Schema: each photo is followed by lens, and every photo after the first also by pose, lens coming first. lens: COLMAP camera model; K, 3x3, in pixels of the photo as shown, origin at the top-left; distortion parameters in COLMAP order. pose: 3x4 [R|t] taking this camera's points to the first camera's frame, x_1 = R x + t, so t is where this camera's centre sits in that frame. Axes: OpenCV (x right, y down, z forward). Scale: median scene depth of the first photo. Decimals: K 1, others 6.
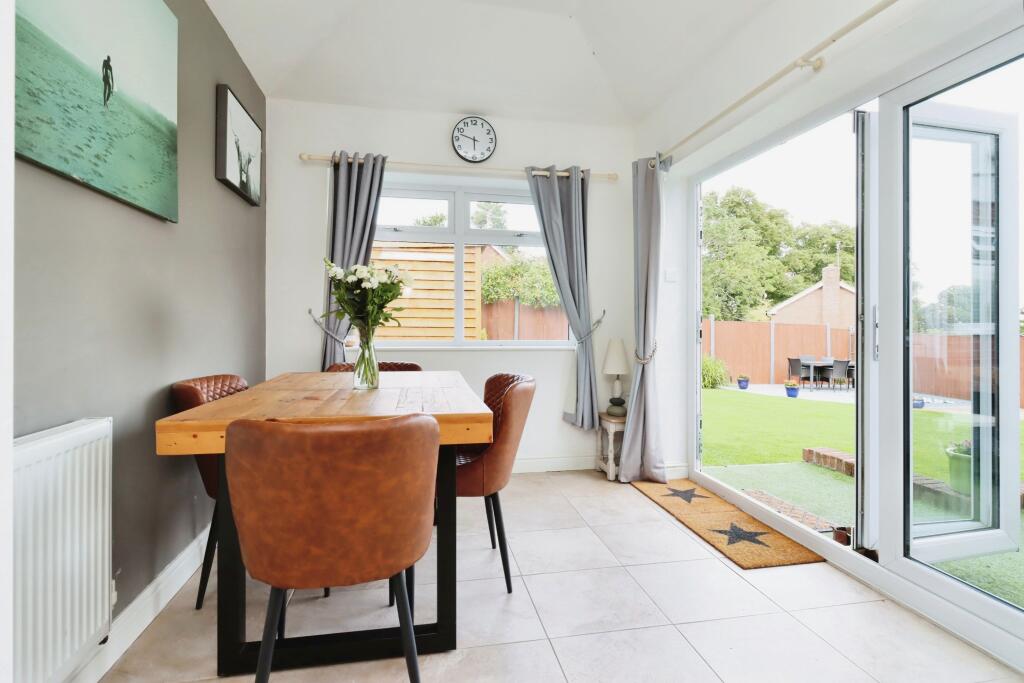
lens RADIAL K [[521.3, 0, 514.2], [0, 521.3, 334.3], [0, 0, 1]] dist [0.000586, 0.000022]
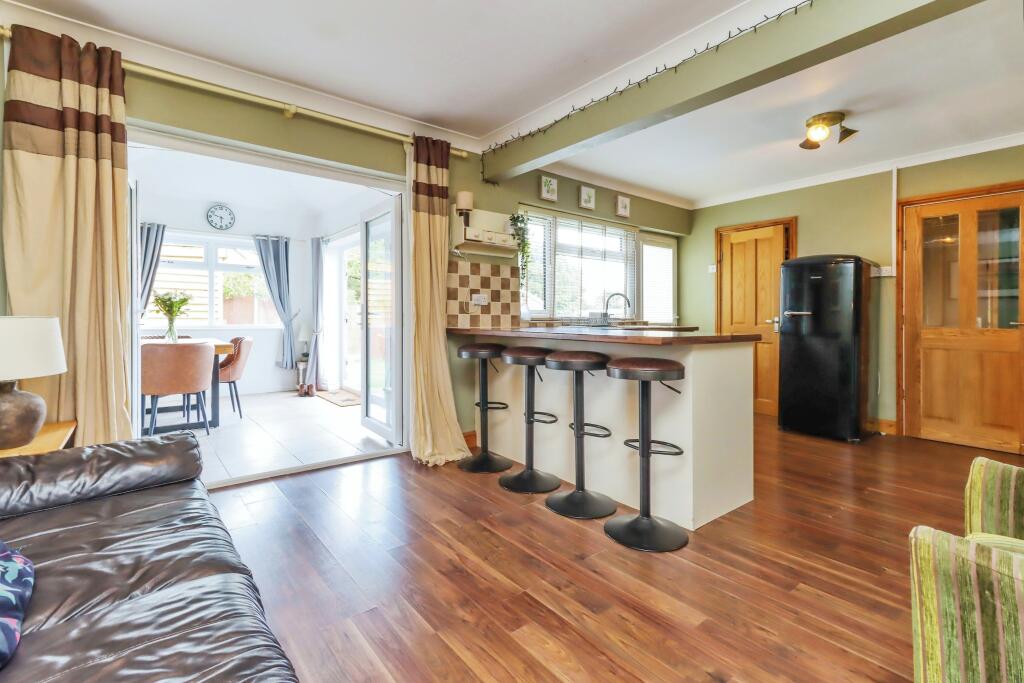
lens RADIAL K [[473.4, 0, 508.6], [0, 473.4, 327.7], [0, 0, 1]] dist [-0.001358, -0.000105]
pose [[0.884752, -0.007517, 0.466001, 0.042749], [0.005072, 0.999966, 0.006501, 0.017876], [-0.466034, -0.003388, 0.884760, -0.996303]]
